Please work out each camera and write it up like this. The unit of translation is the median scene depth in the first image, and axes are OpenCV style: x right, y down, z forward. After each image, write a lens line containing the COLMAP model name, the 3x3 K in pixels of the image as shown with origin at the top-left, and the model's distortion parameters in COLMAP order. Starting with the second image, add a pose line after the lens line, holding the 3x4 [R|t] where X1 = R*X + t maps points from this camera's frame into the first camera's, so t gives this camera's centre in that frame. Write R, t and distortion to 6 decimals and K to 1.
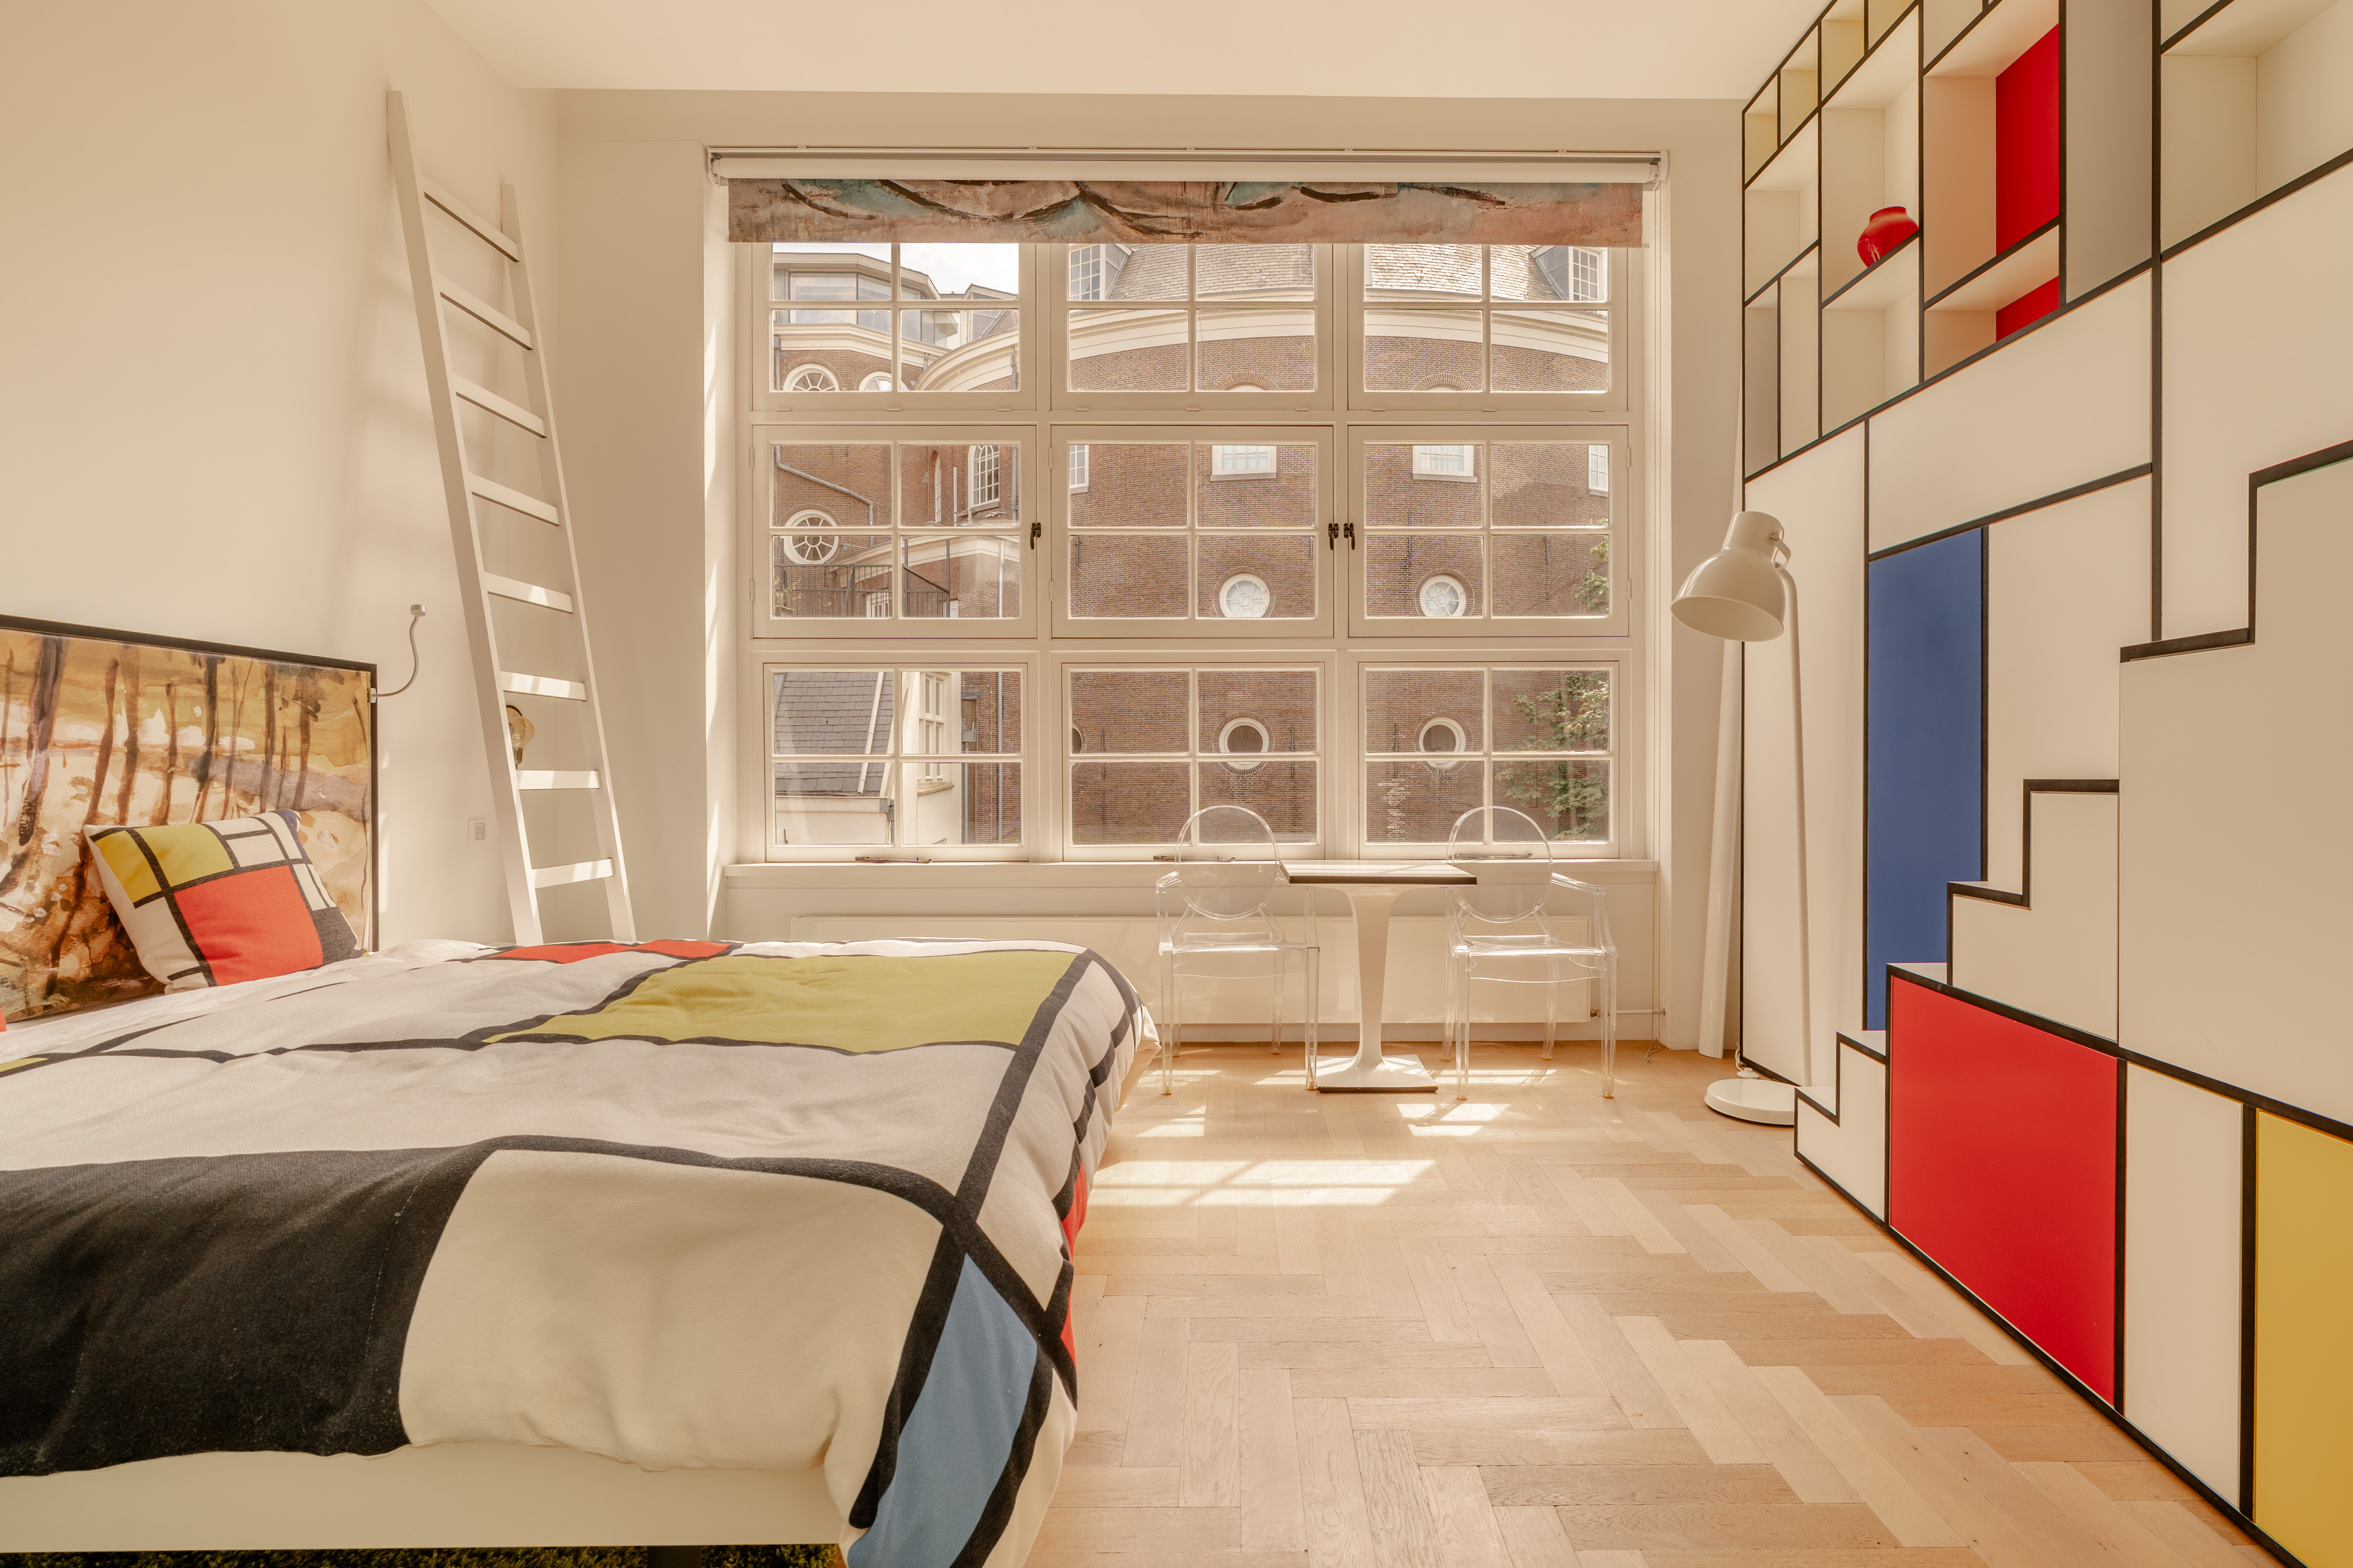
lens RADIAL K [[1096.5, 0, 1185.6], [0, 1096.5, 776.7], [0, 0, 1]] dist [-0.005765, -0.000308]
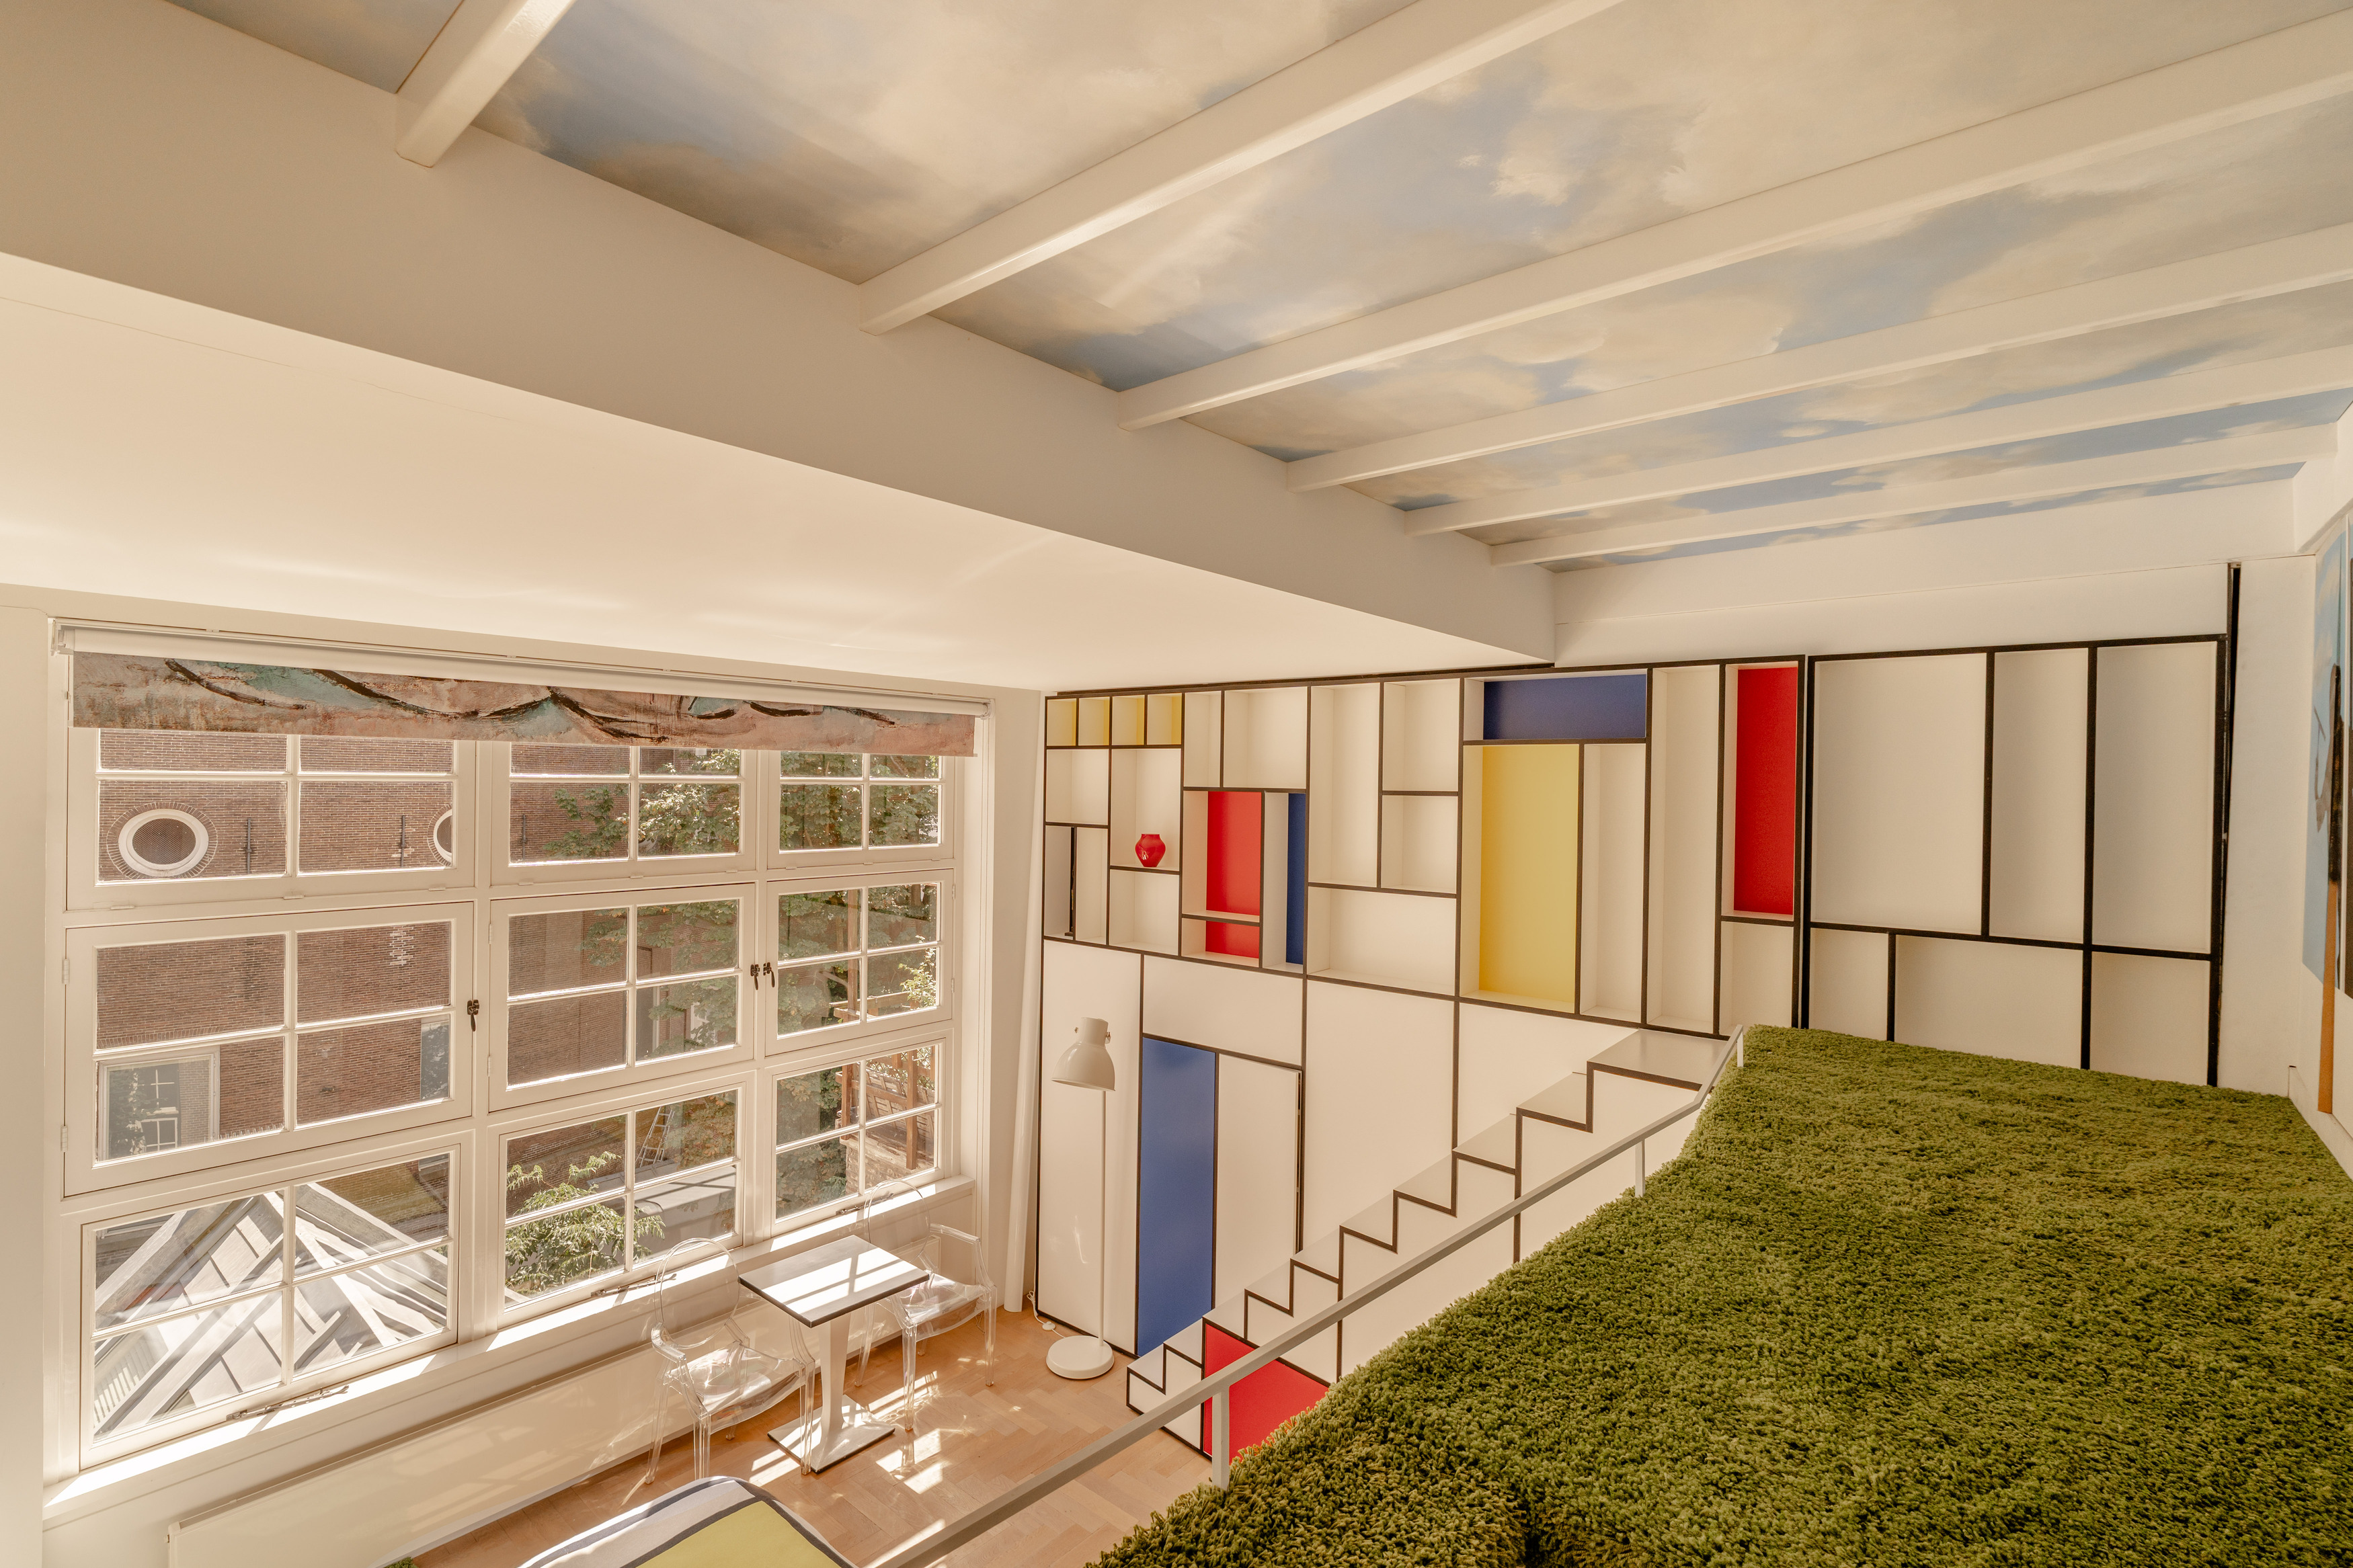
lens RADIAL K [[1096.5, 0, 1173.7], [0, 1096.5, 786.0], [0, 0, 1]] dist [-0.005765, -0.000308]
pose [[0.638732, 0.001447, 0.769428, -0.656662], [-0.001668, 0.999998, -0.000496, -0.570348], [-0.769427, -0.000966, 0.638734, -0.142510]]
